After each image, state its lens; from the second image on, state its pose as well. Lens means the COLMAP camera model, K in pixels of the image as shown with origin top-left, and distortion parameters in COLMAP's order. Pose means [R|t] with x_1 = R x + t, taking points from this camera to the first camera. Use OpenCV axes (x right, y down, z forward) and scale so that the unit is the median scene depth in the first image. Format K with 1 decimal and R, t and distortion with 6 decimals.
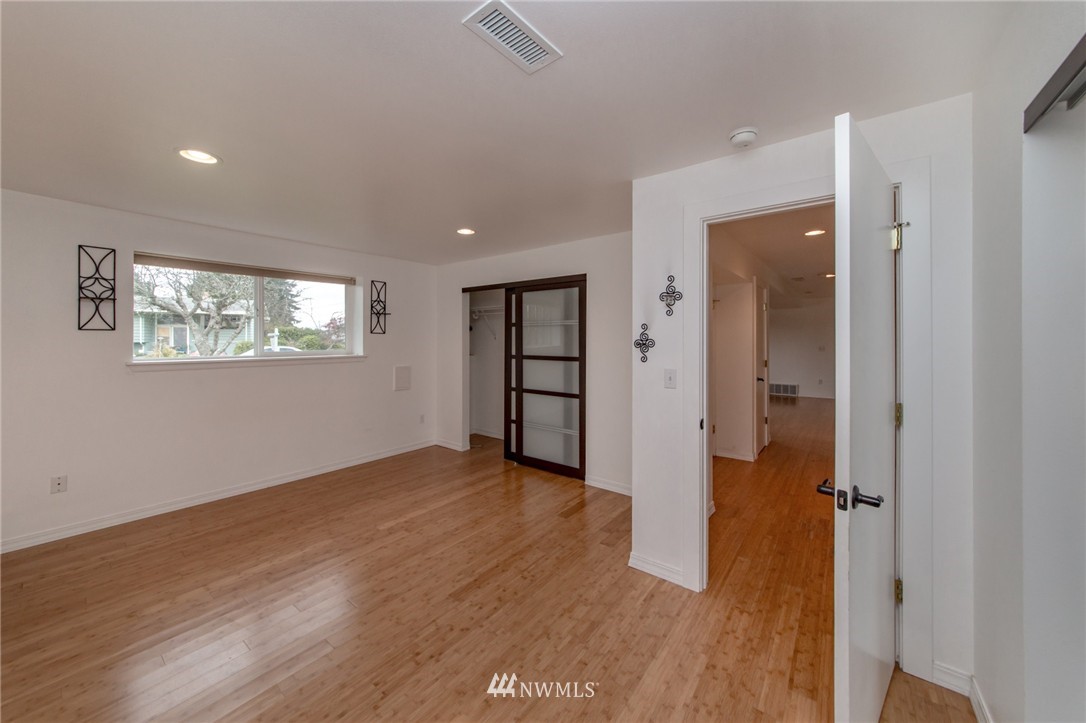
lens RADIAL K [[391.2, 0, 538.3], [0, 391.2, 337.6], [0, 0, 1]] dist [0.000123, -0.000258]
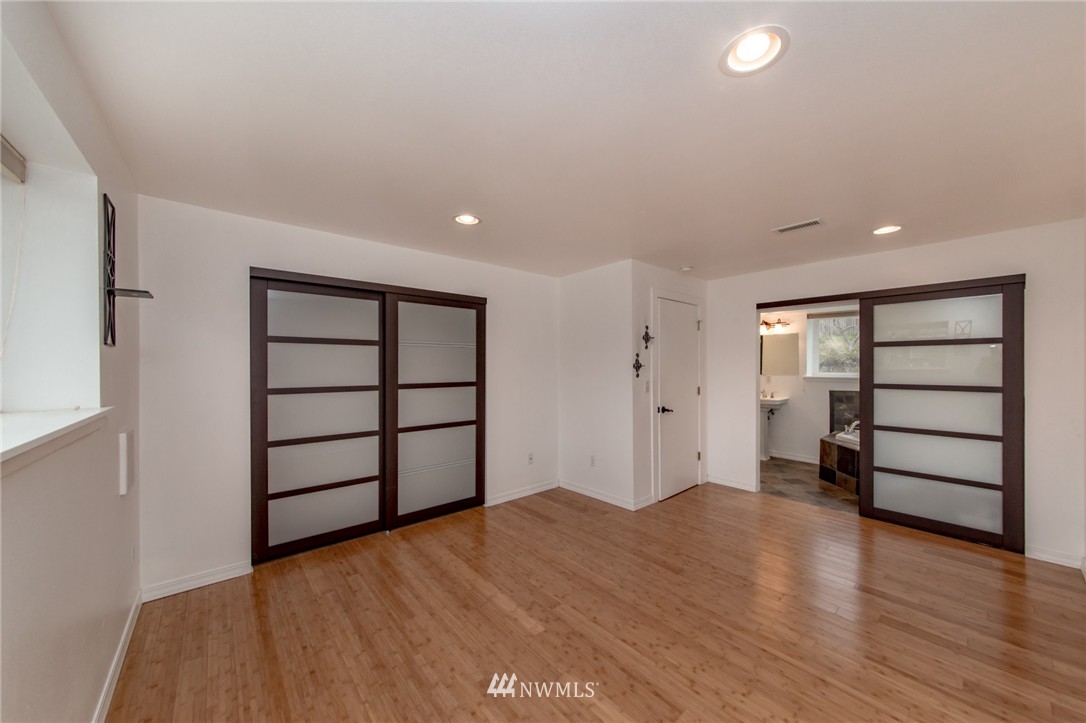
lens RADIAL K [[391.2, 0, 545.1], [0, 391.2, 365.0], [0, 0, 1]] dist [0.000123, -0.000258]
pose [[0.193916, 0.000402, 0.981018, -0.933758], [-0.003924, 0.999992, 0.000366, 0.008130], [-0.981010, -0.003921, 0.193916, 0.731221]]
